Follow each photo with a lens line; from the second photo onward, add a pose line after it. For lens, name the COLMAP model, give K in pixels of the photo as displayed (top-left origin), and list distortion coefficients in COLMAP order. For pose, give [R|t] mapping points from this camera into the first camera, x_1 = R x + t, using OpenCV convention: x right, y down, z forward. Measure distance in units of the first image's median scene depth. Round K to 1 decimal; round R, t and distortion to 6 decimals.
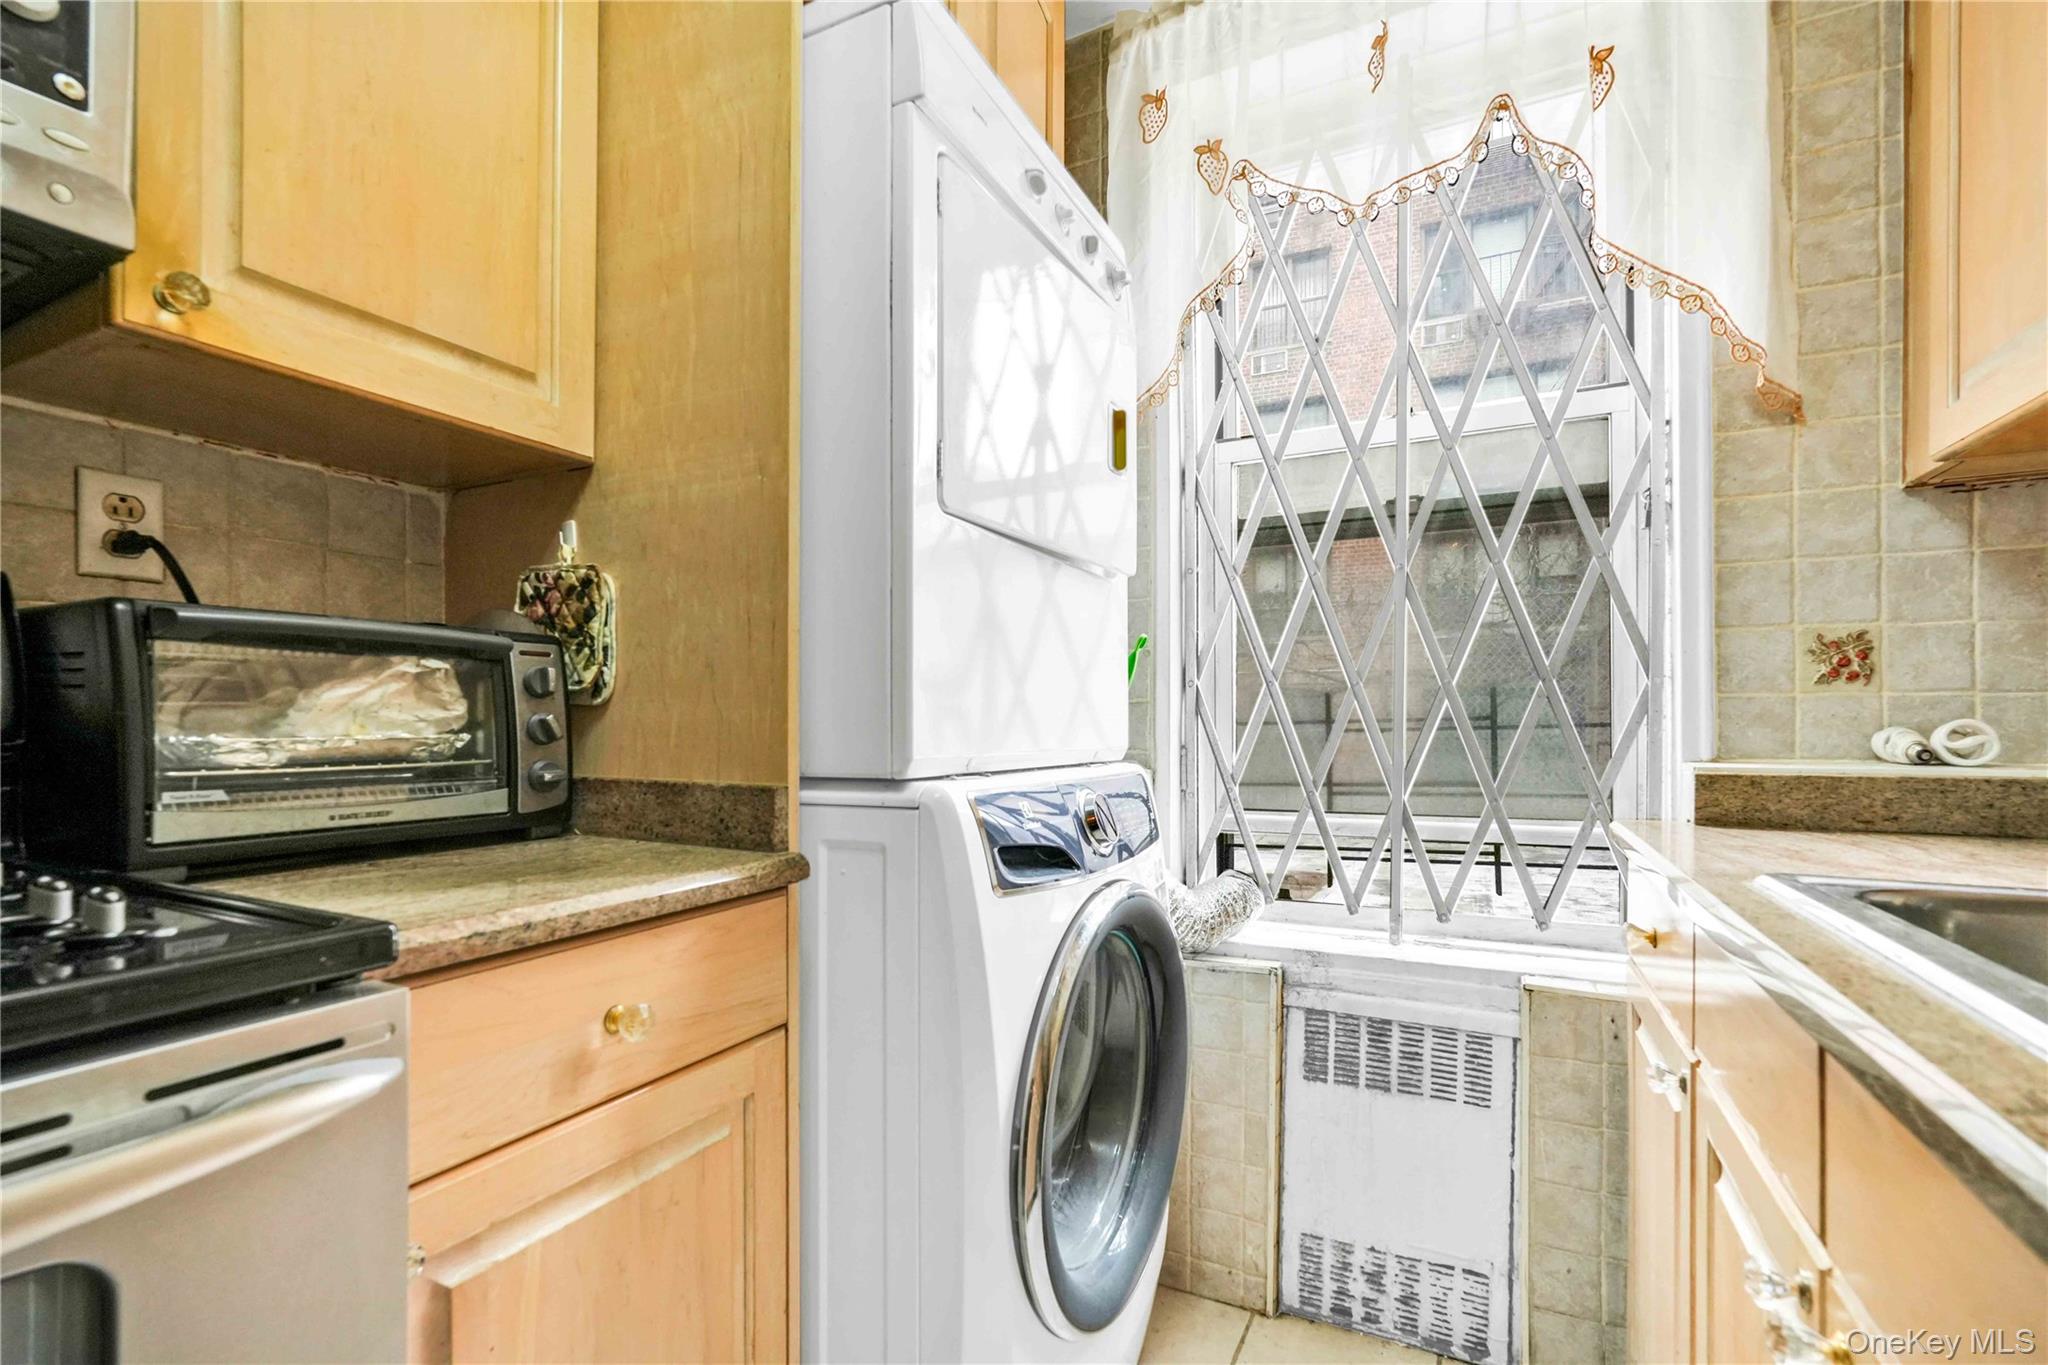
lens RADIAL K [[917.9, 0, 1039.5], [0, 917.9, 723.8], [0, 0, 1]] dist [-0.015278, 0.006857]
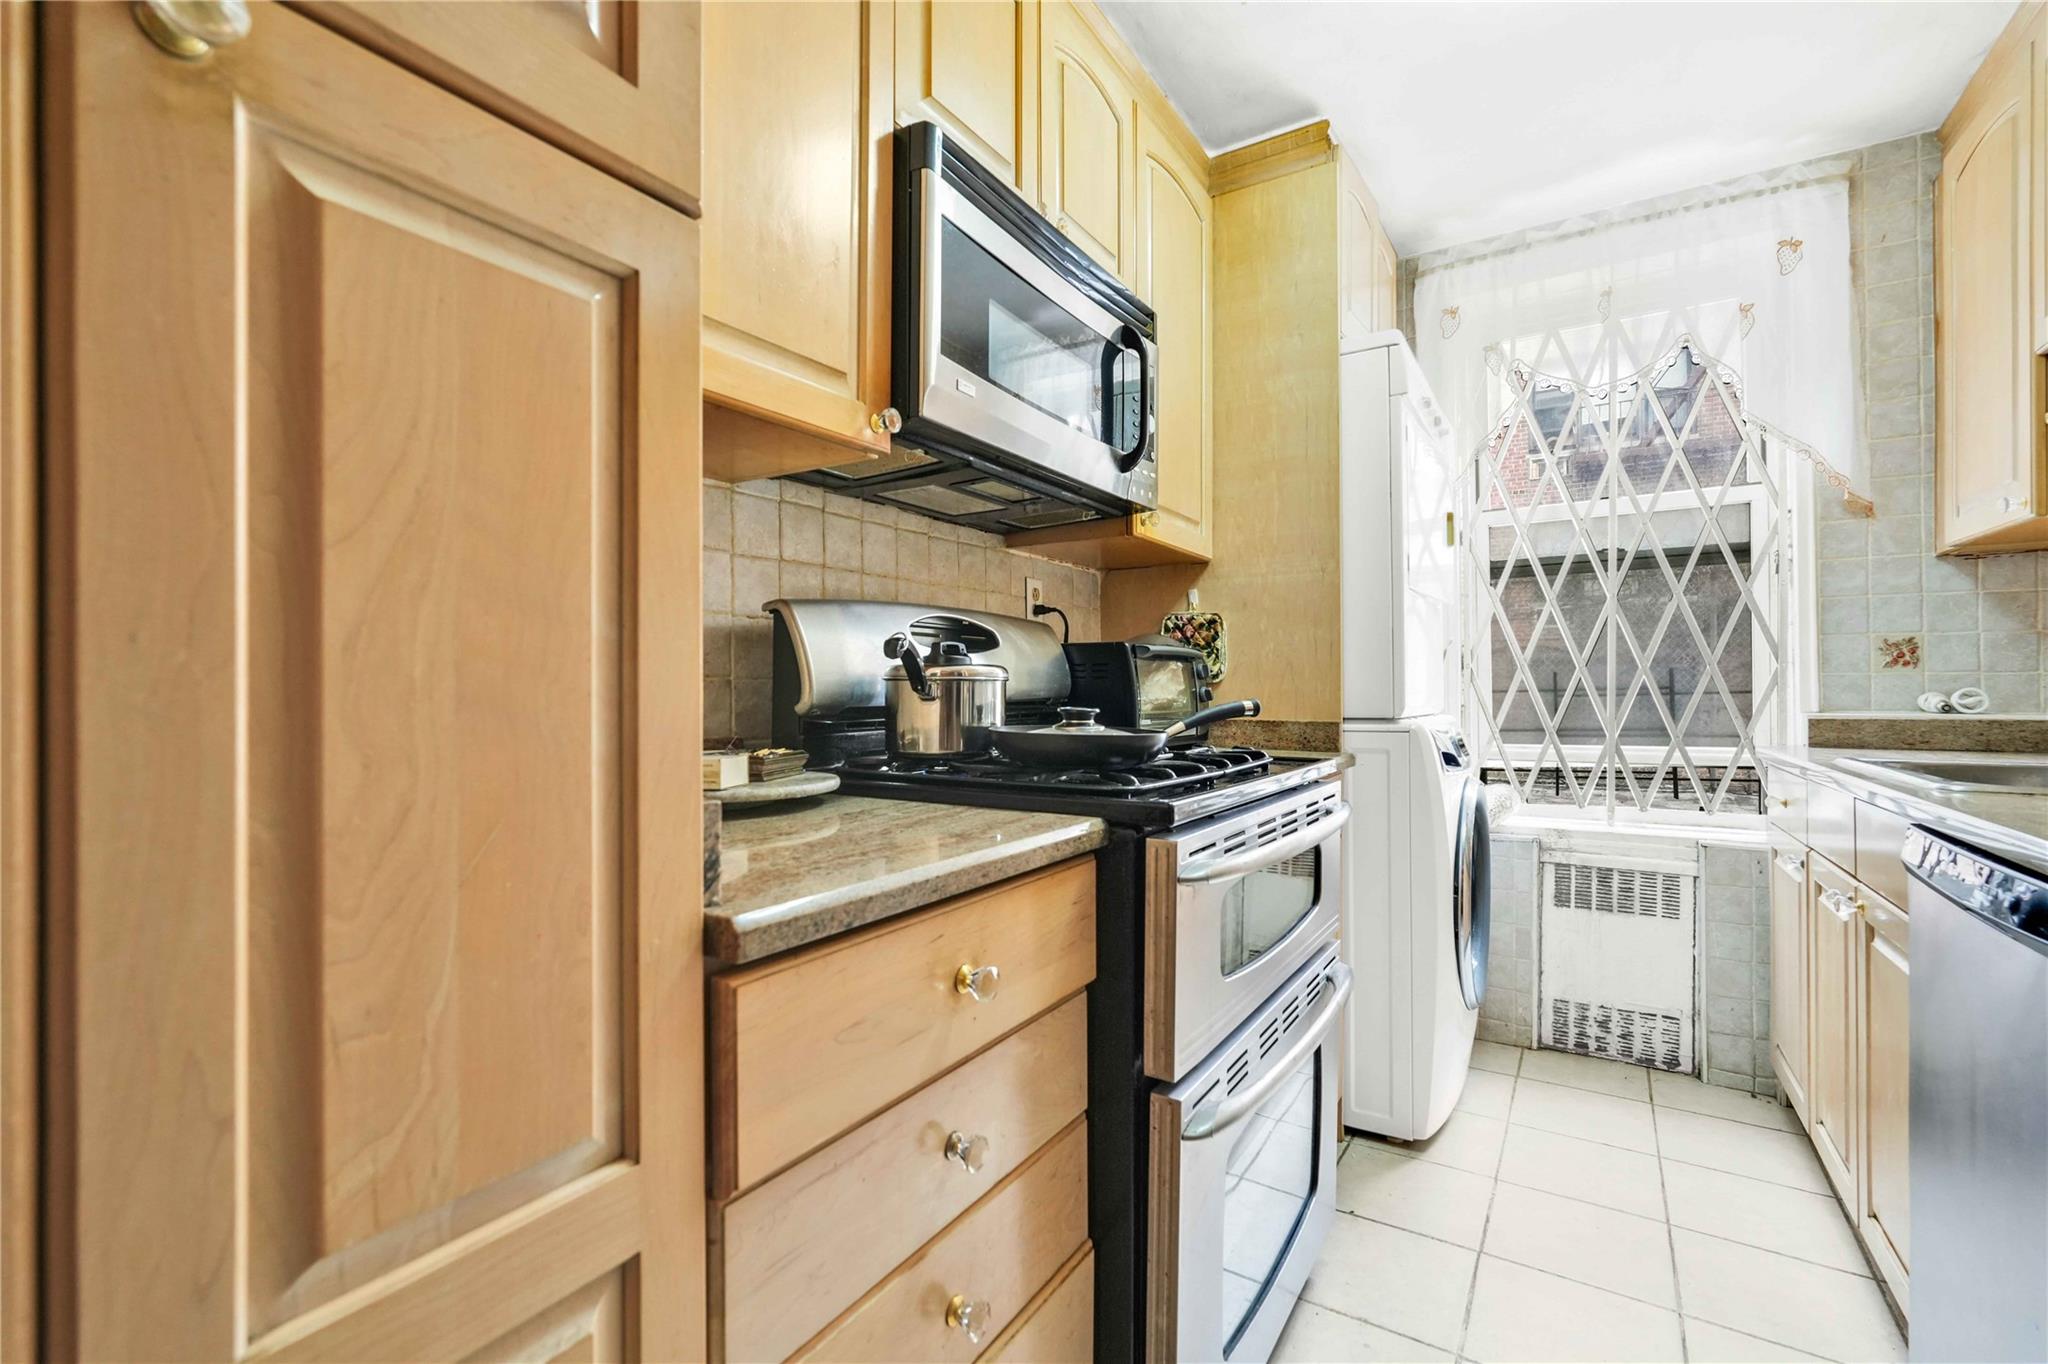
lens RADIAL K [[905.8, 0, 1020.2], [0, 905.8, 685.0], [0, 0, 1]] dist [-0.016661, 0.009121]
pose [[0.994740, -0.003647, -0.102366, -0.597047], [0.002863, 0.999965, -0.007798, -0.001368], [0.102391, 0.007464, 0.994716, -0.854874]]
